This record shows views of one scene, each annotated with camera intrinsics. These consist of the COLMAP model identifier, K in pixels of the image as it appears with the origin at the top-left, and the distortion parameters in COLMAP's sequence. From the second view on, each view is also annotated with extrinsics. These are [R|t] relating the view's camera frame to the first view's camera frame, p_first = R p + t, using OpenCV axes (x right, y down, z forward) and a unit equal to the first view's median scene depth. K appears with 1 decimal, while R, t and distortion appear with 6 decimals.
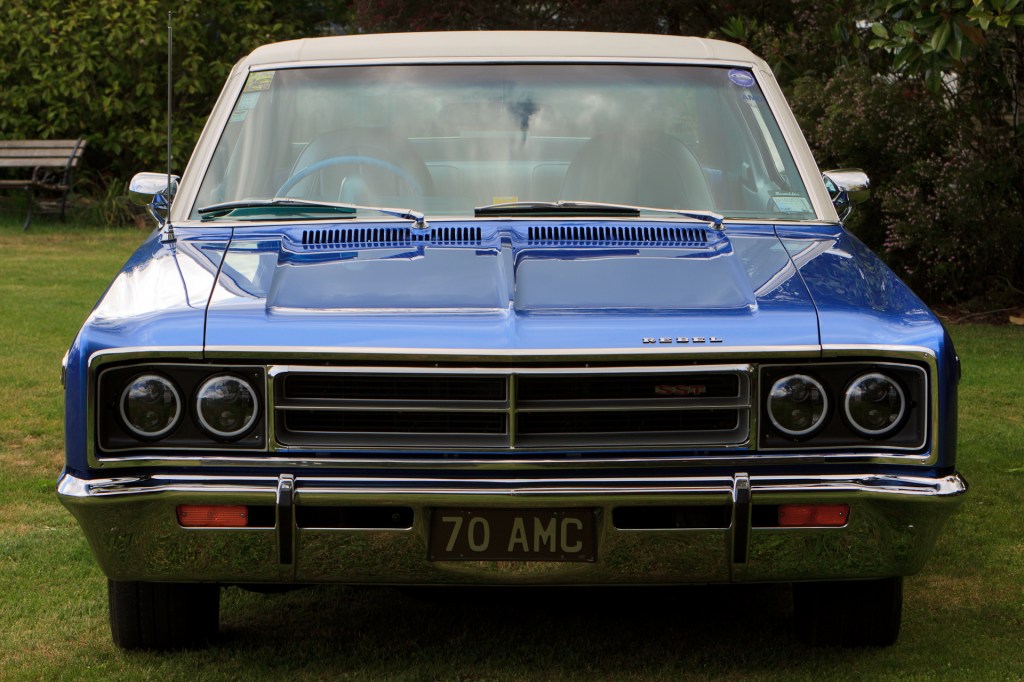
lens RADIAL K [[3397.9, 0, 516.4], [0, 3397.9, 347.1], [0, 0, 1]] dist [0.053351, 0.000000]
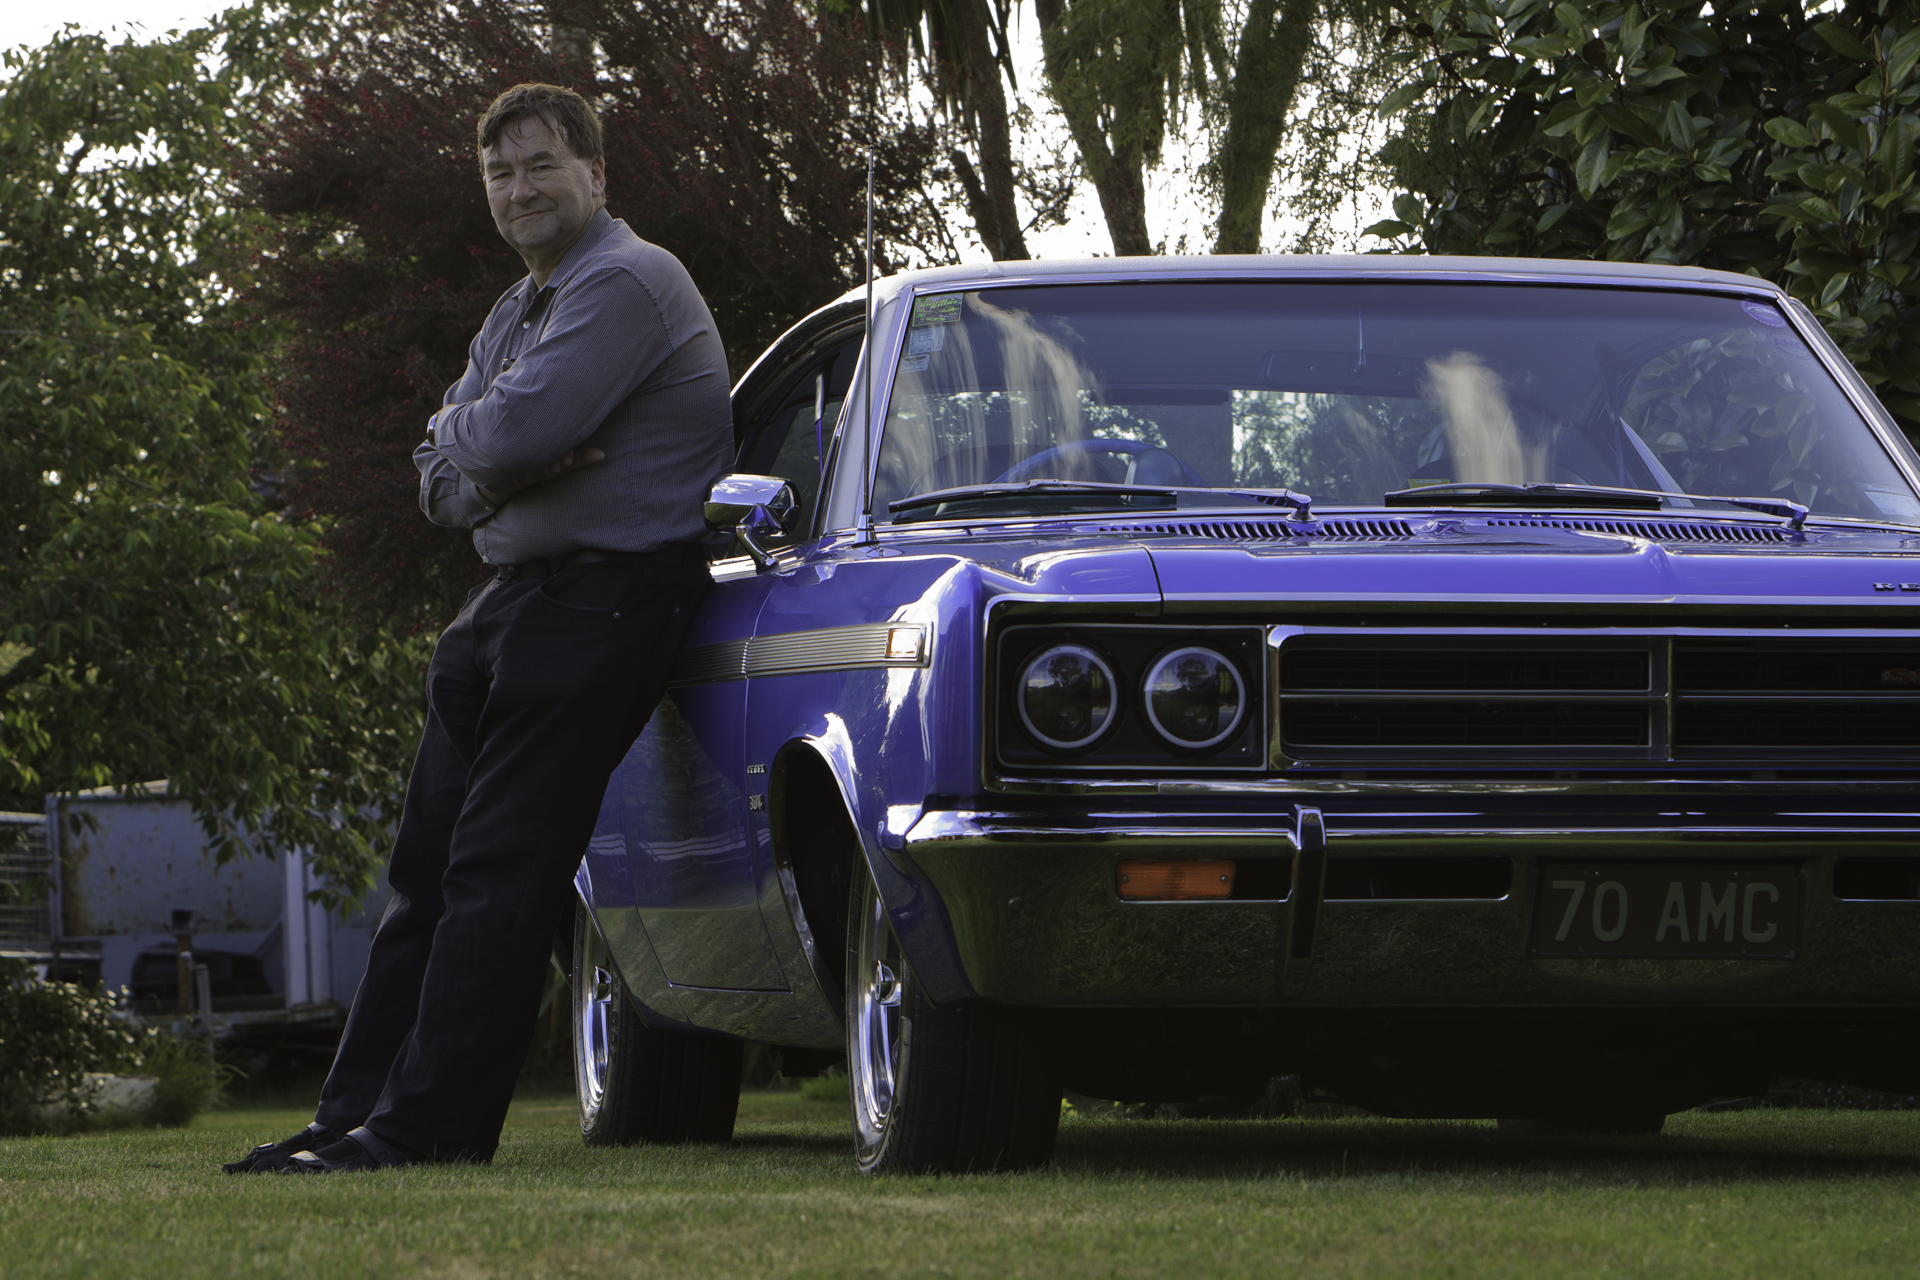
lens RADIAL K [[8720.6, 0, 961.0], [0, 8720.6, 637.9], [0, 0, 1]] dist [-0.023133, 0.000000]
pose [[0.988171, 0.002738, 0.153332, -0.361558], [0.019884, 0.989113, -0.145808, 0.230135], [-0.152062, 0.147132, 0.977358, -0.498758]]
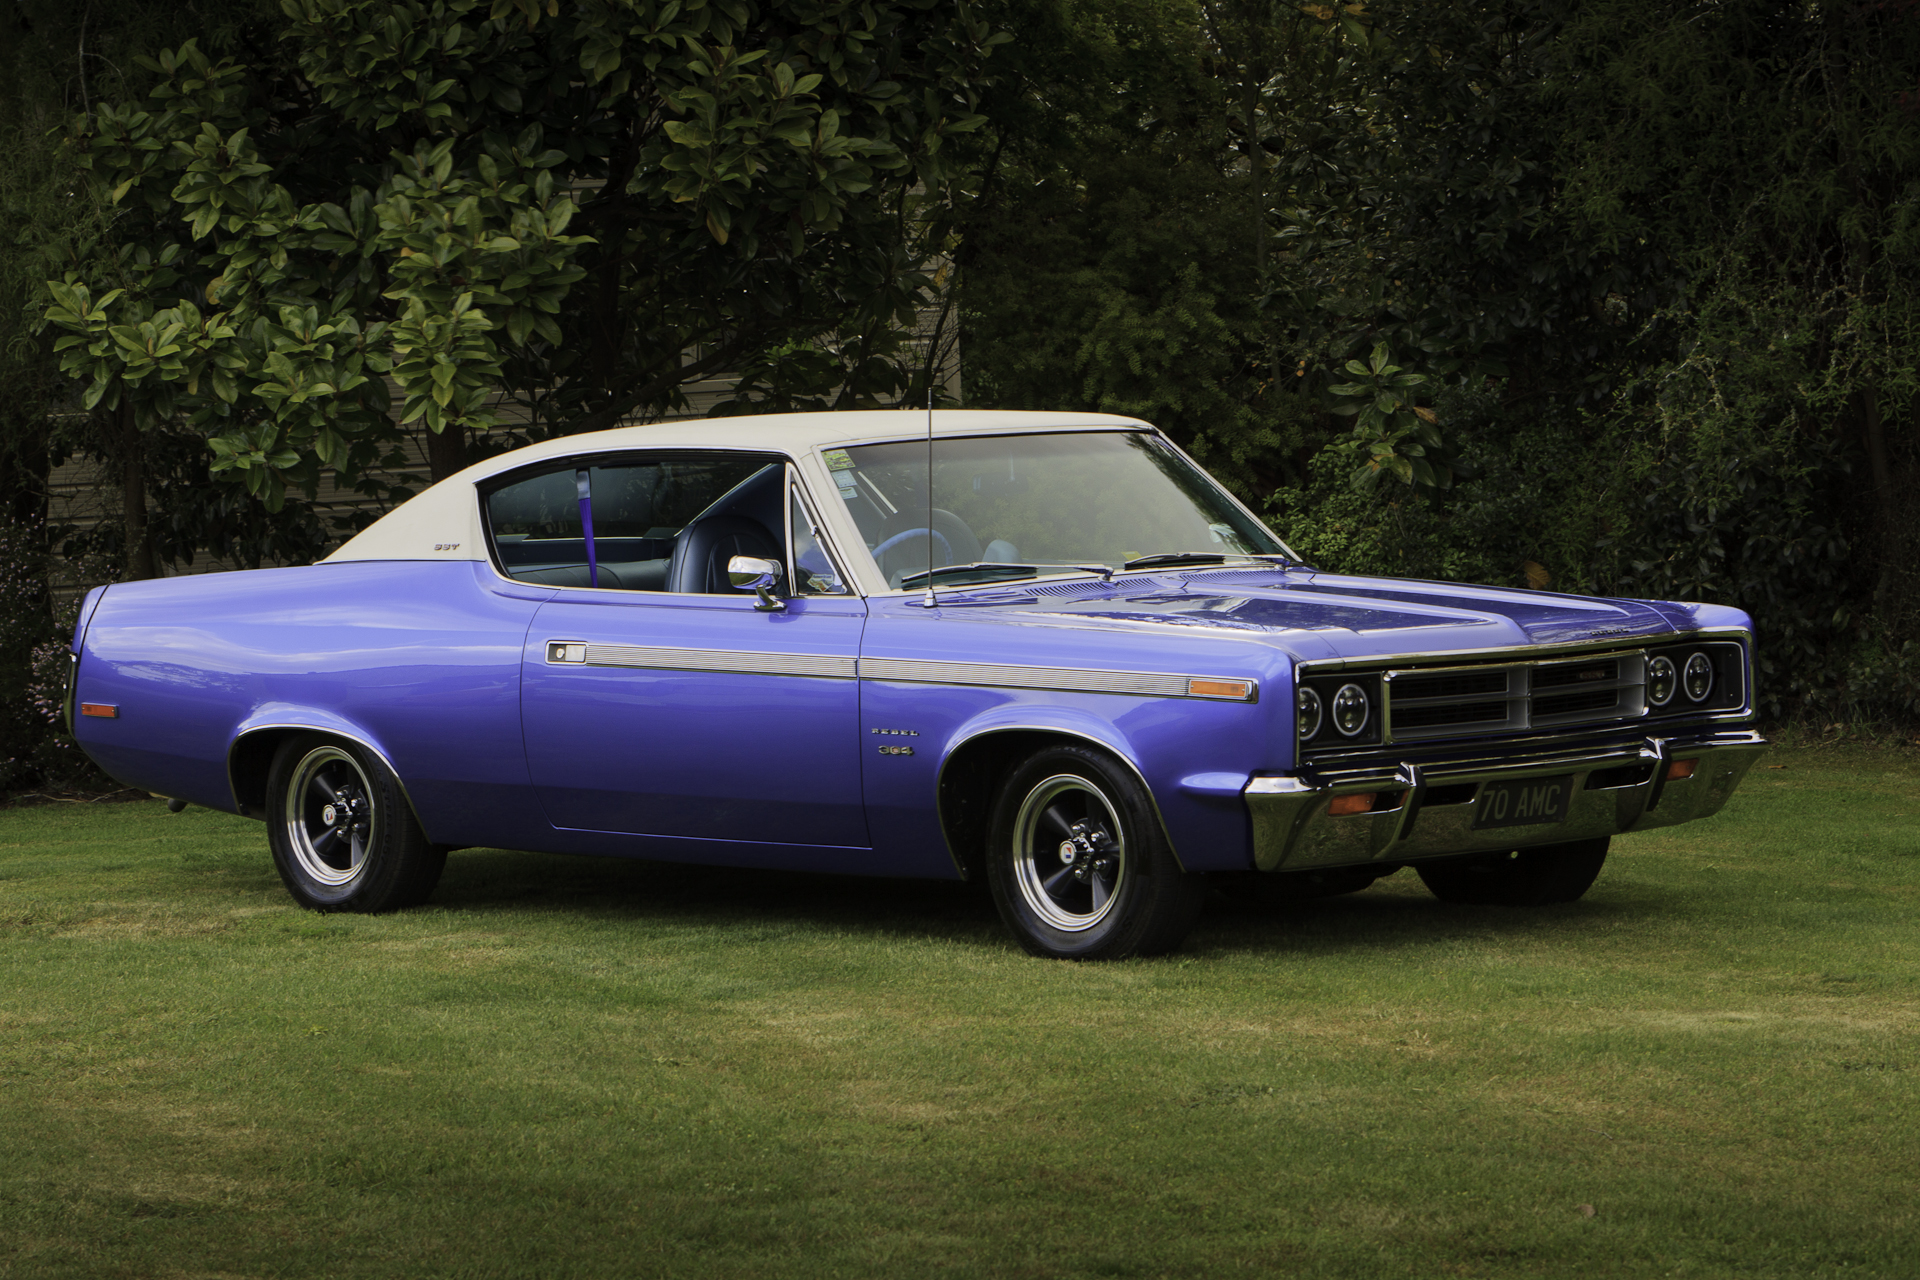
lens RADIAL K [[6291.2, 0, 958.2], [0, 6291.2, 647.6], [0, 0, 1]] dist [0.040326, 0.000000]
pose [[0.719366, -0.054593, 0.692483, -1.677030], [0.102501, 0.994336, -0.028089, 0.042868], [-0.687027, 0.091186, 0.720887, -0.468139]]
